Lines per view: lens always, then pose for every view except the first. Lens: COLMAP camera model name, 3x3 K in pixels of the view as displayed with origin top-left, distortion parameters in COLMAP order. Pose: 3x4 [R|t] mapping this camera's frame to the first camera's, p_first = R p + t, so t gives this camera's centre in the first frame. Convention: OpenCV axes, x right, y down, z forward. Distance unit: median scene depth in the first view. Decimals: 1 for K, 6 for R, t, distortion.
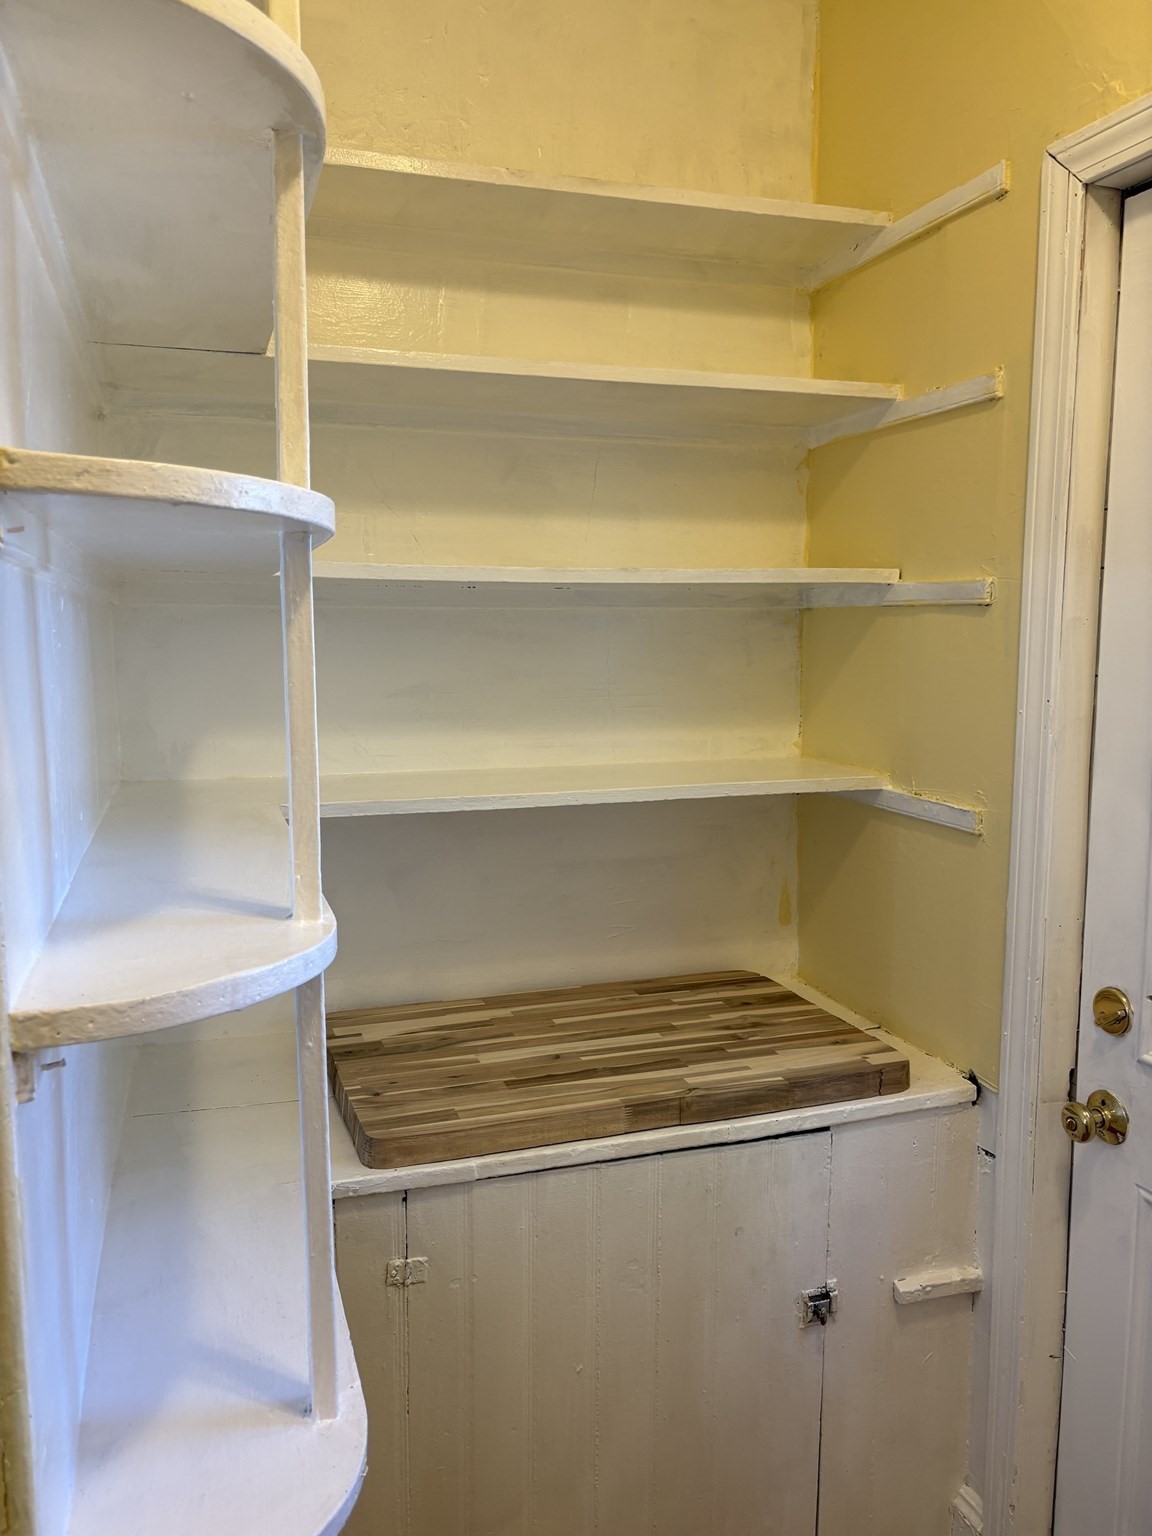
lens RADIAL K [[1192.6, 0, 576.0], [0, 1192.6, 768.0], [0, 0, 1]] dist [0.012139, 0.001518]
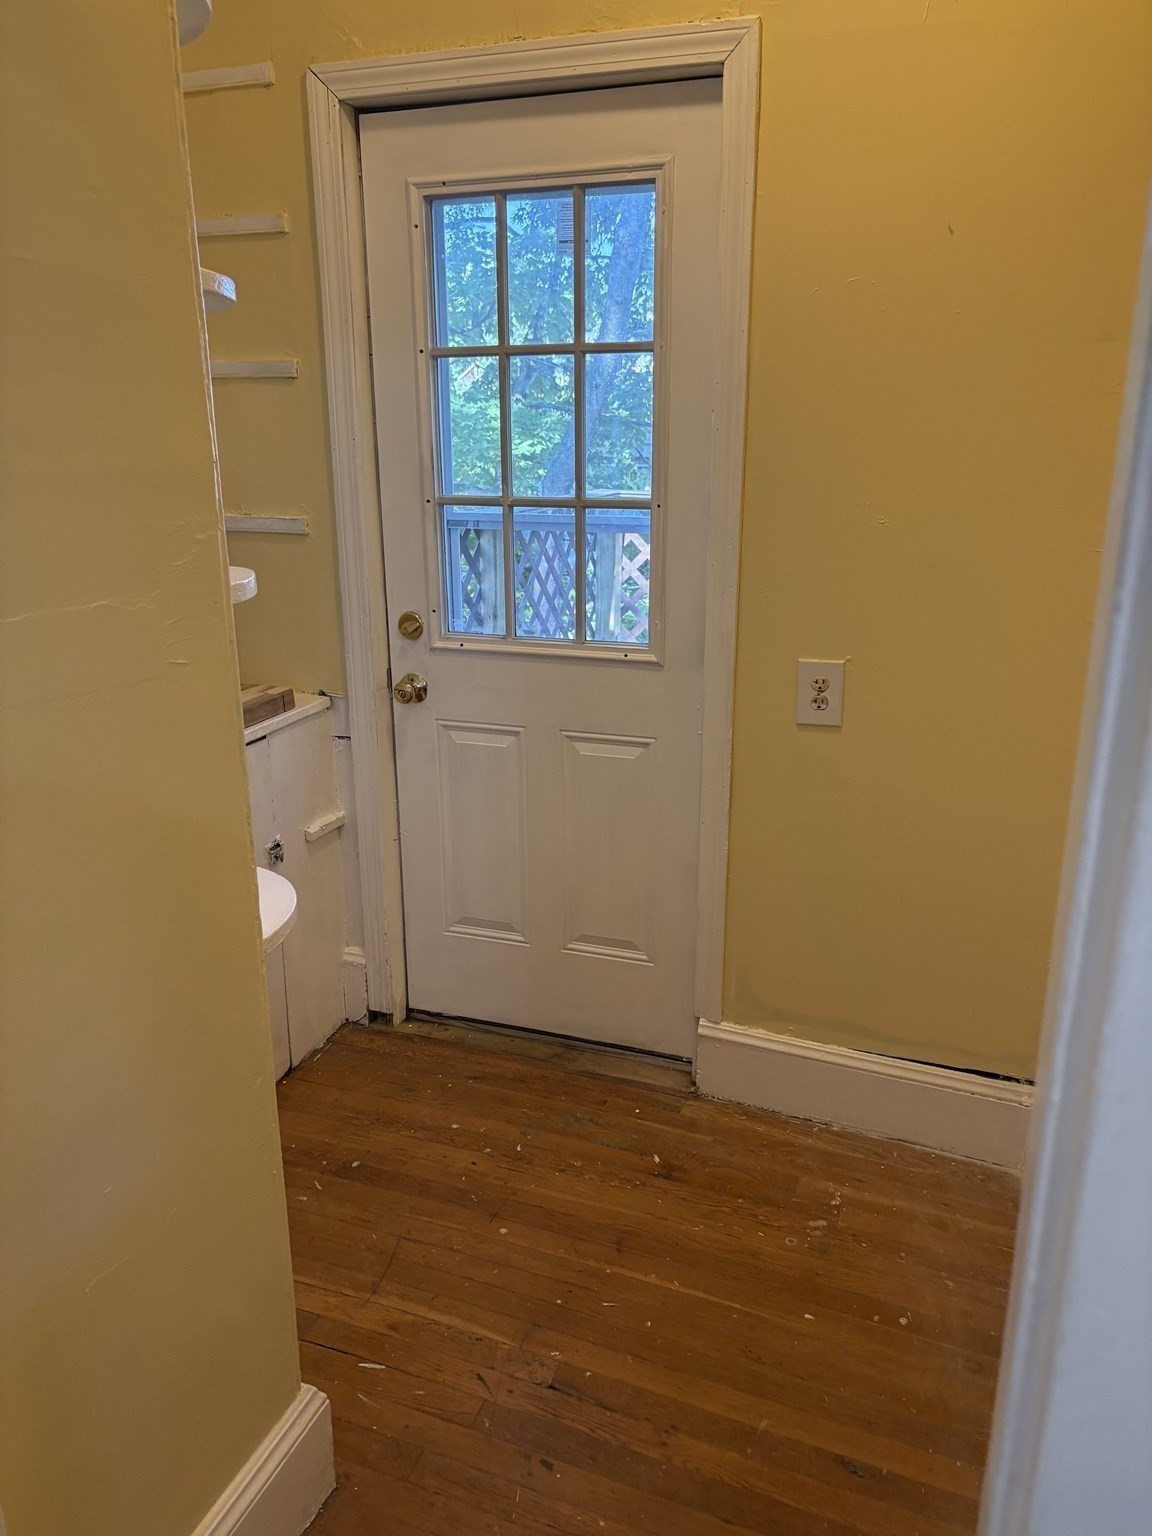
lens RADIAL K [[1157.7, 0, 604.5], [0, 1157.7, 764.9], [0, 0, 1]] dist [0.002399, 0.006135]
pose [[0.633197, -0.235088, 0.737425, -0.608808], [0.098058, 0.969445, 0.224856, 0.047588], [-0.767754, -0.070068, 0.636902, -0.269815]]
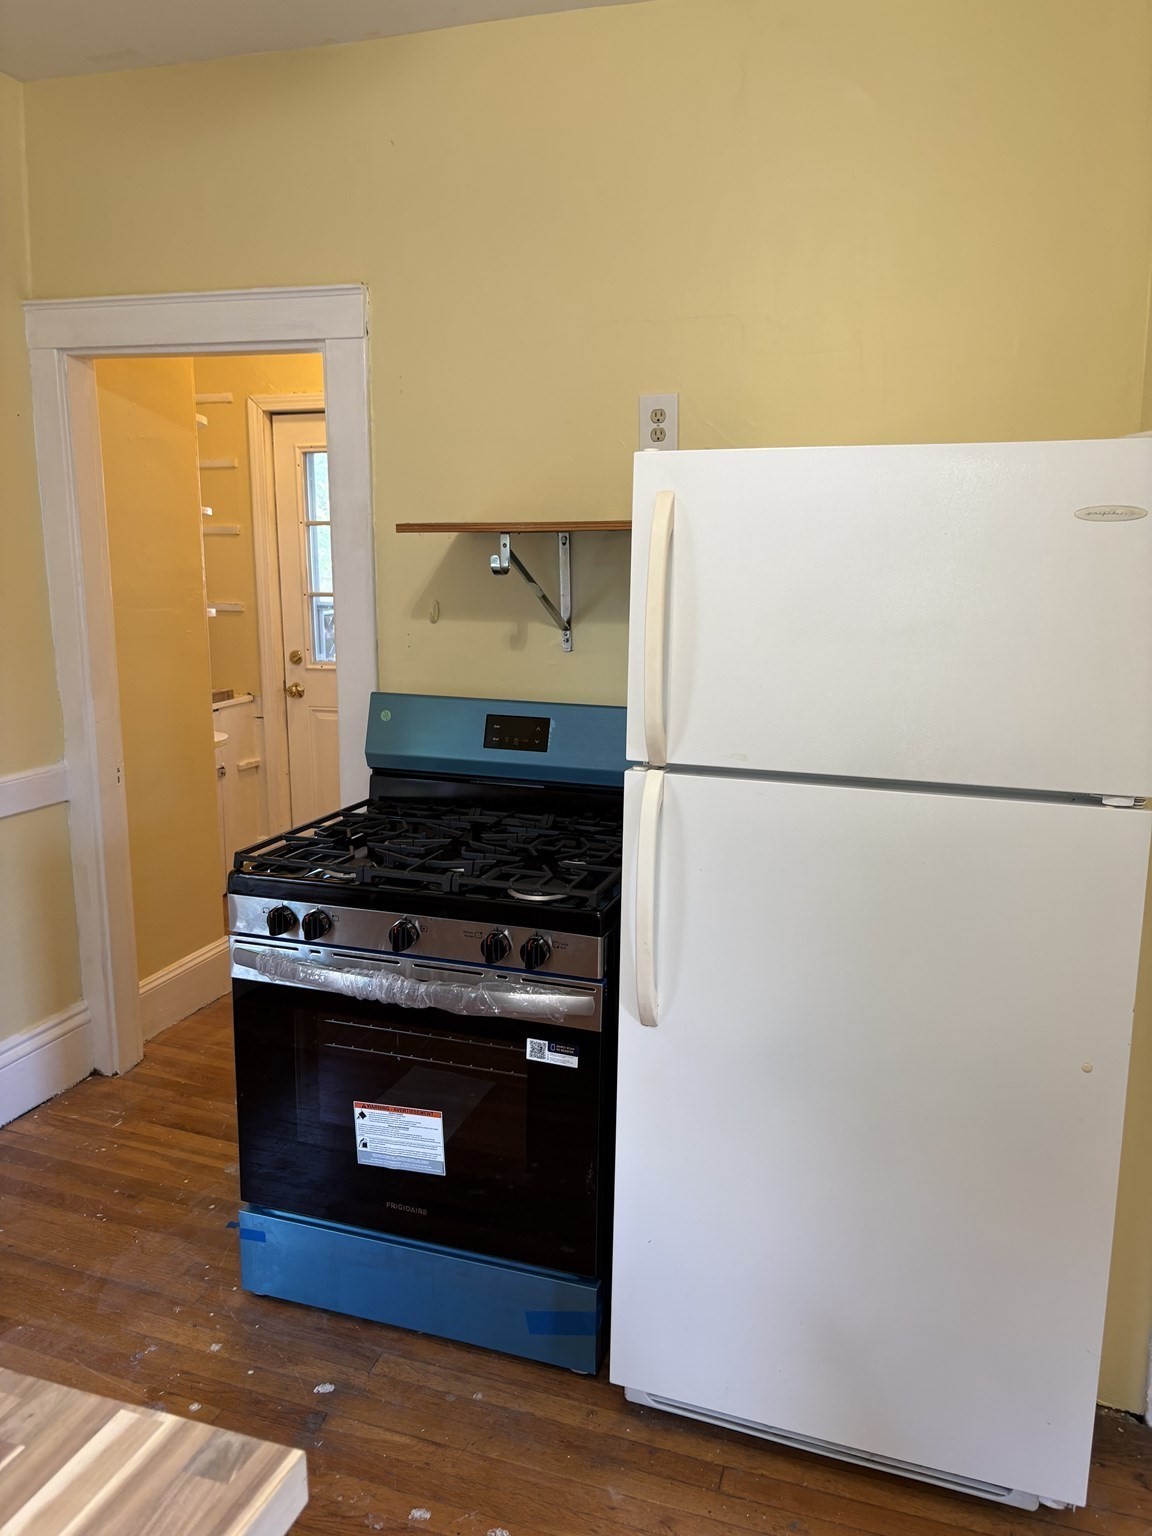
lens RADIAL K [[1192.6, 0, 576.0], [0, 1192.6, 768.0], [0, 0, 1]] dist [0.012139, 0.001518]
pose [[0.600837, -0.153932, 0.784410, -1.642740], [0.102992, 0.988012, 0.114998, 0.193512], [-0.792709, 0.011693, 0.609488, -1.555757]]
